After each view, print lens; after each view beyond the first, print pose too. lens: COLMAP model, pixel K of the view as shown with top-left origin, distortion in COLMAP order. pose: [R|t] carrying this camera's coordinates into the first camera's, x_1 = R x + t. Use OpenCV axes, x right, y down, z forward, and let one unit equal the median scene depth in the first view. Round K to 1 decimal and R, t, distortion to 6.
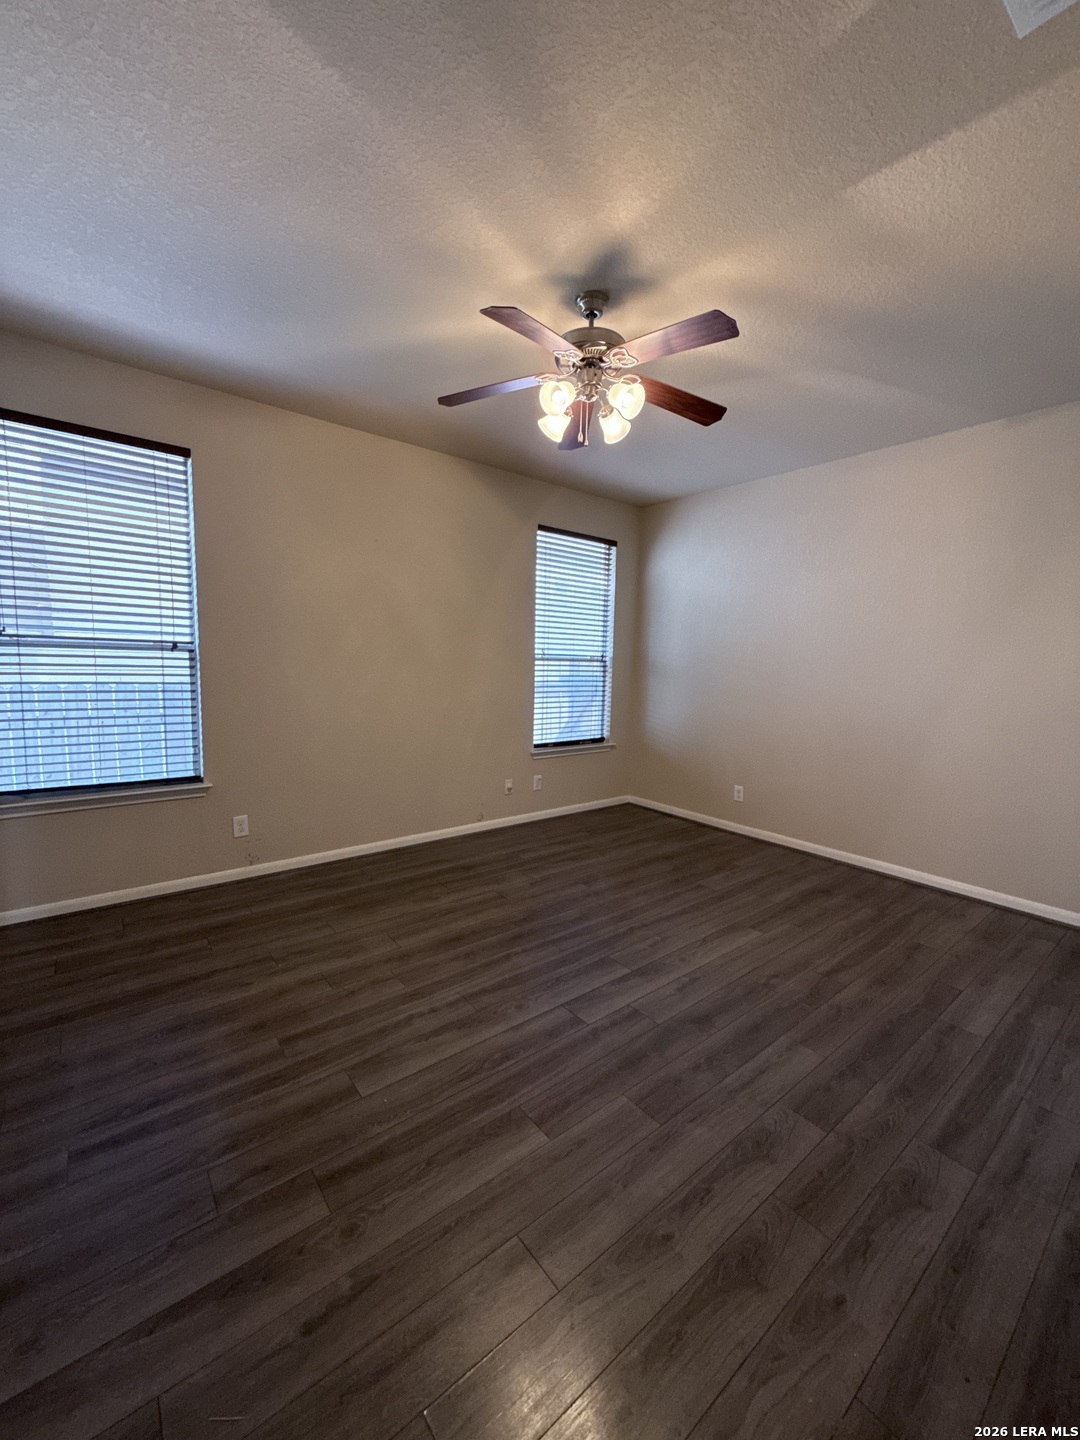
lens RADIAL K [[570.6, 0, 545.0], [0, 570.6, 719.0], [0, 0, 1]] dist [-0.000055, -0.000384]
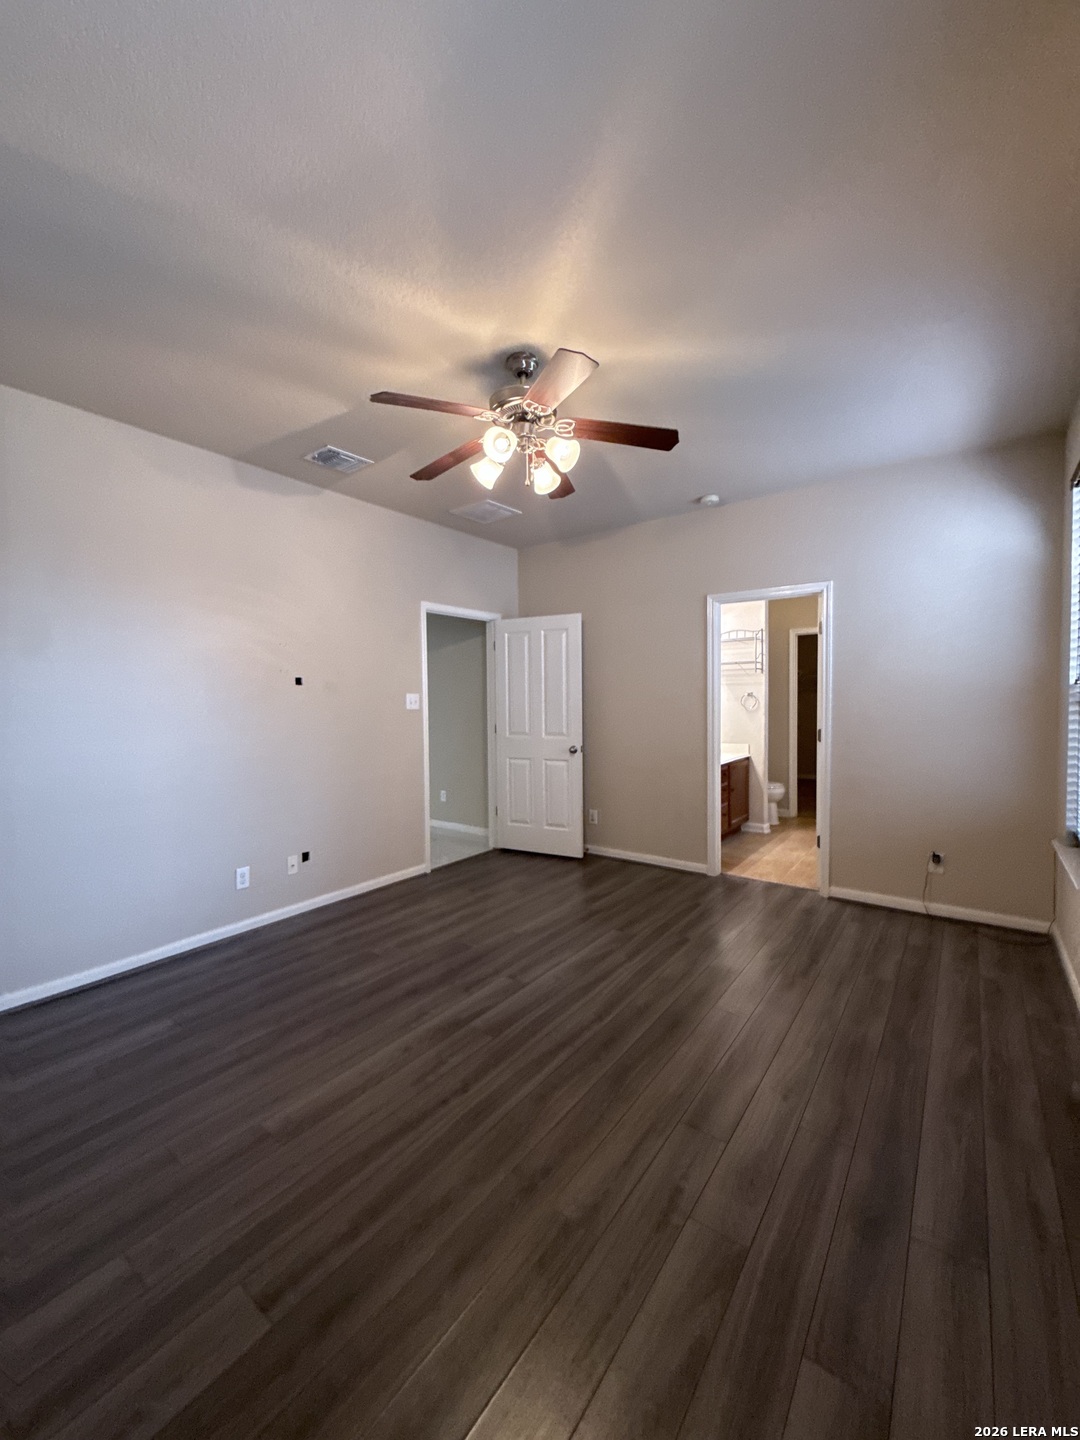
lens RADIAL K [[570.6, 0, 545.0], [0, 570.6, 719.0], [0, 0, 1]] dist [-0.000055, -0.000384]
pose [[-0.967540, -0.004337, -0.252681, 0.284284], [-0.039691, 0.990052, 0.134986, -0.209632], [0.249582, 0.140634, -0.958087, 1.966507]]
